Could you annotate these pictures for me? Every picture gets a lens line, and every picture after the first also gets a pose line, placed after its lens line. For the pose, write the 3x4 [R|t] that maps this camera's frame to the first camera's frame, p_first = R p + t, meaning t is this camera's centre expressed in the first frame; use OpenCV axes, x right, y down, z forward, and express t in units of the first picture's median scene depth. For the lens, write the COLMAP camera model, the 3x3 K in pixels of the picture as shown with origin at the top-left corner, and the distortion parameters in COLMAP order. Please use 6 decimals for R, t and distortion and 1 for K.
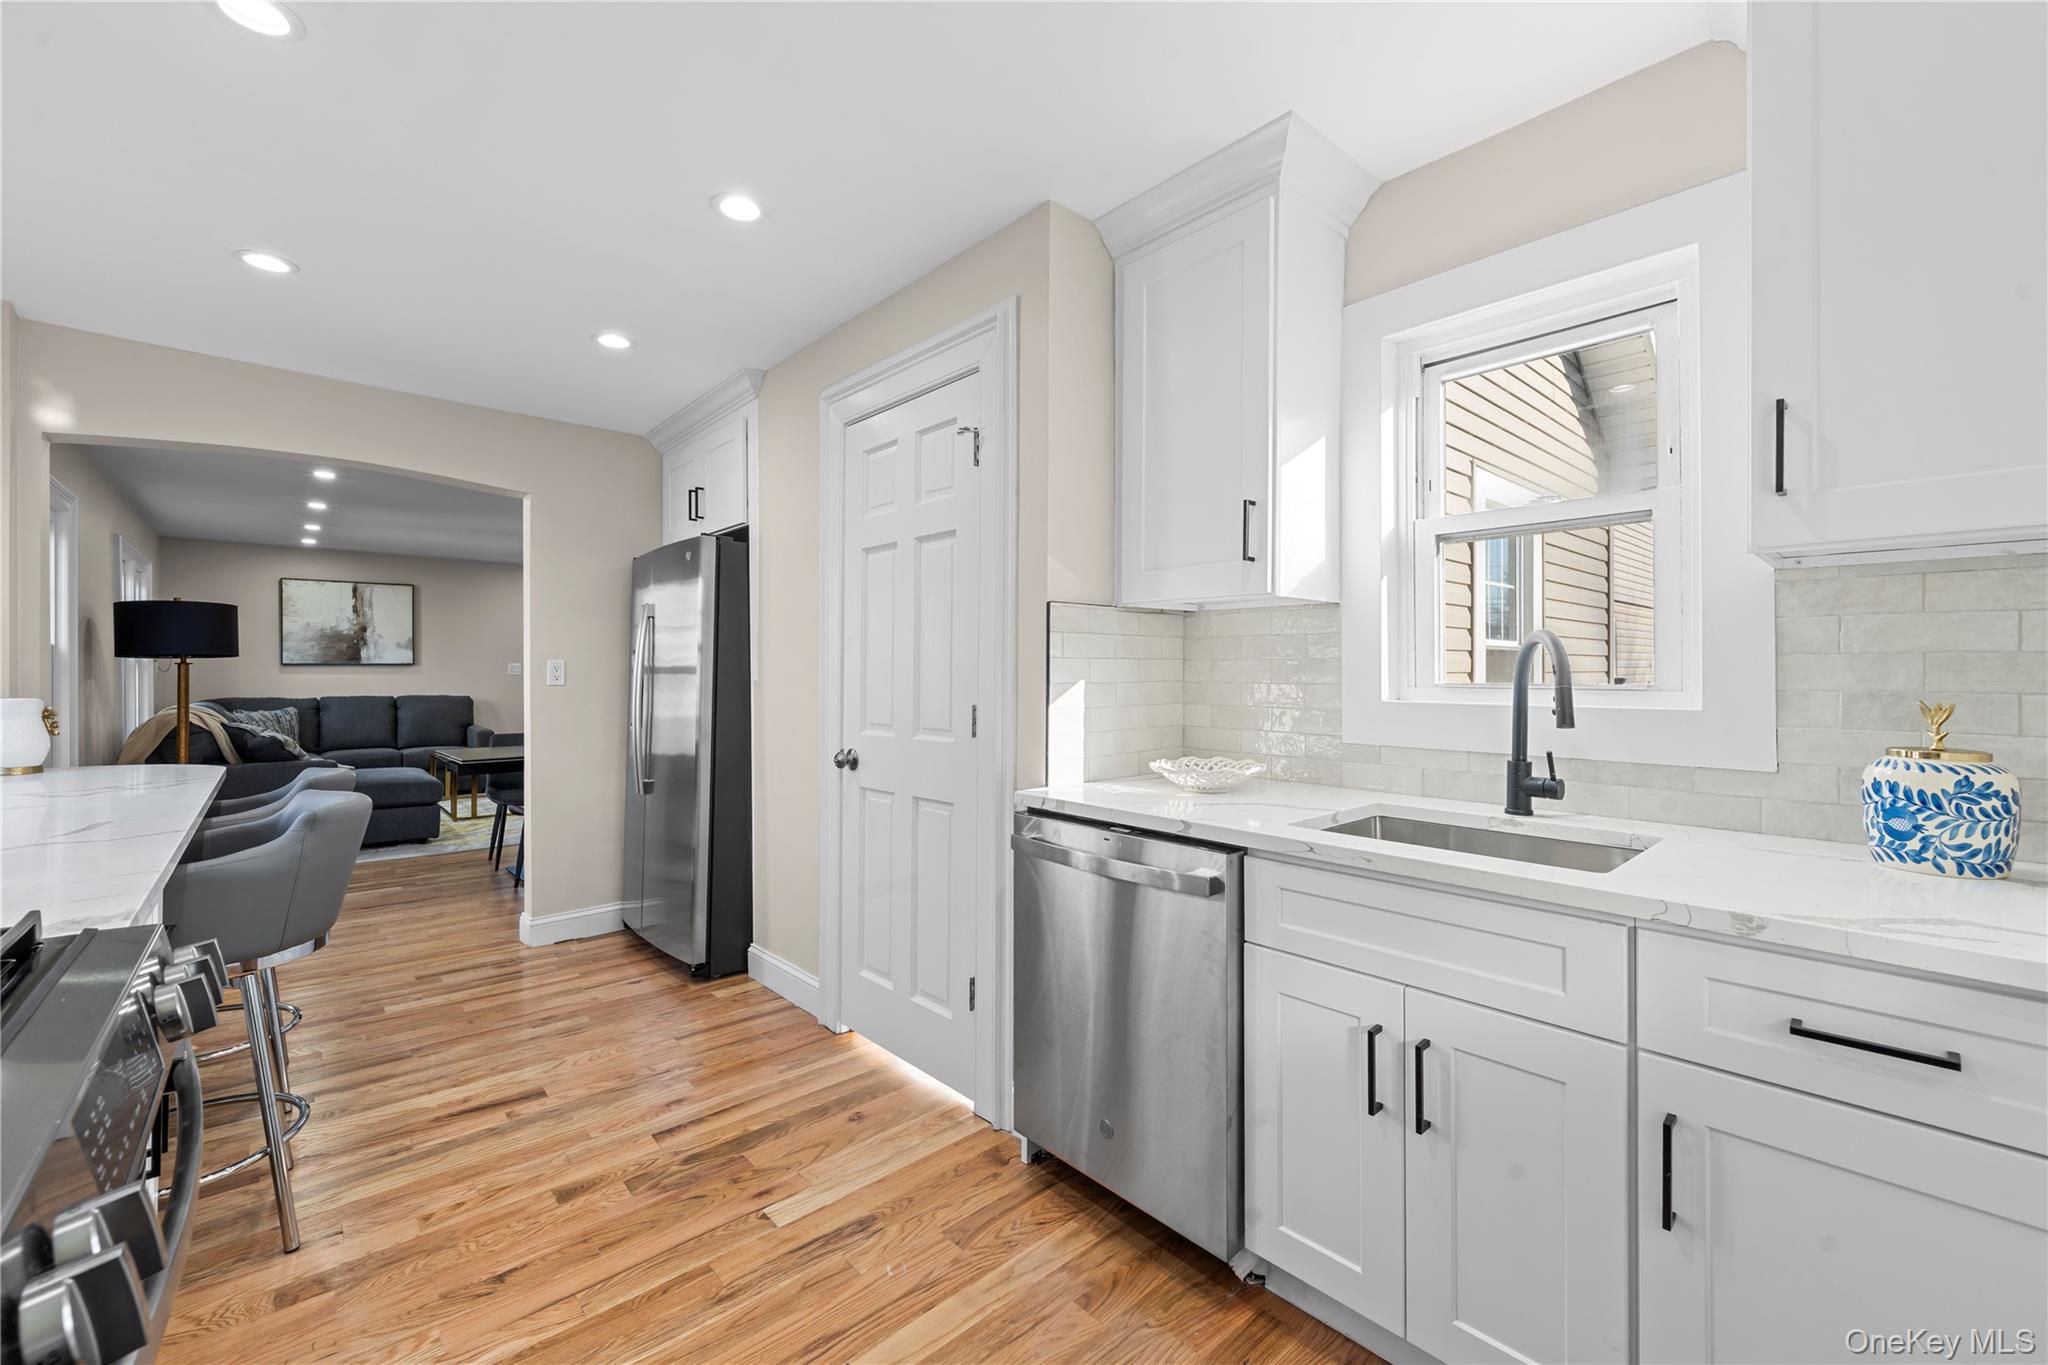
lens RADIAL K [[834.3, 0, 1035.5], [0, 834.3, 661.9], [0, 0, 1]] dist [-0.000428, -0.001839]
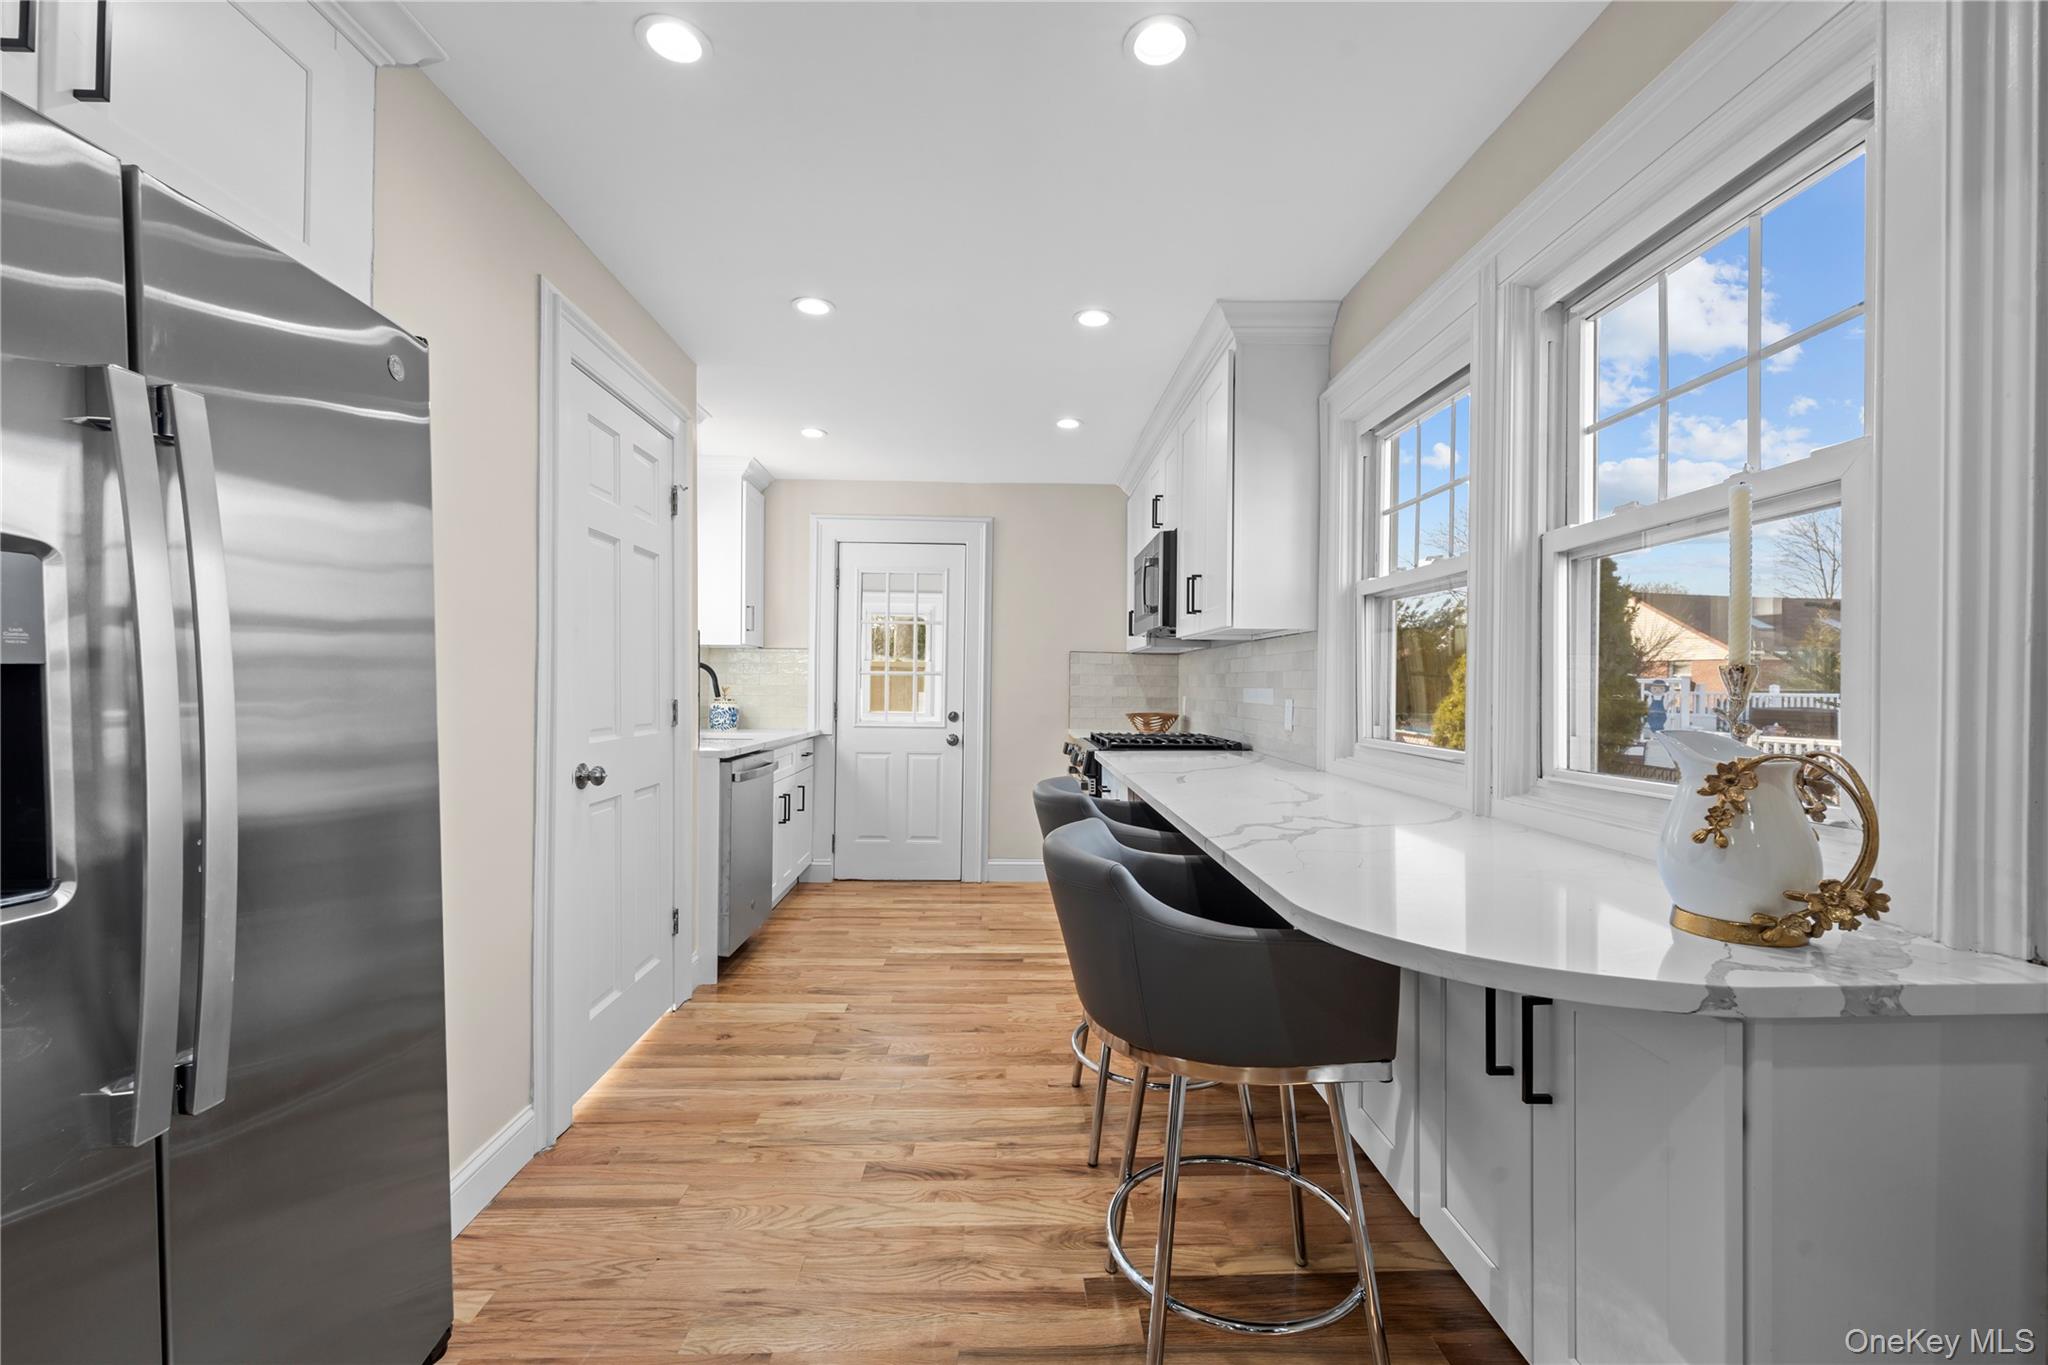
lens RADIAL K [[834.3, 0, 1020.7], [0, 834.3, 690.8], [0, 0, 1]] dist [-0.000428, -0.001839]
pose [[-0.755715, -0.009163, 0.654837, -1.394073], [-0.017164, 0.999836, -0.005818, 0.037436], [-0.654676, -0.015637, -0.755748, 1.712702]]
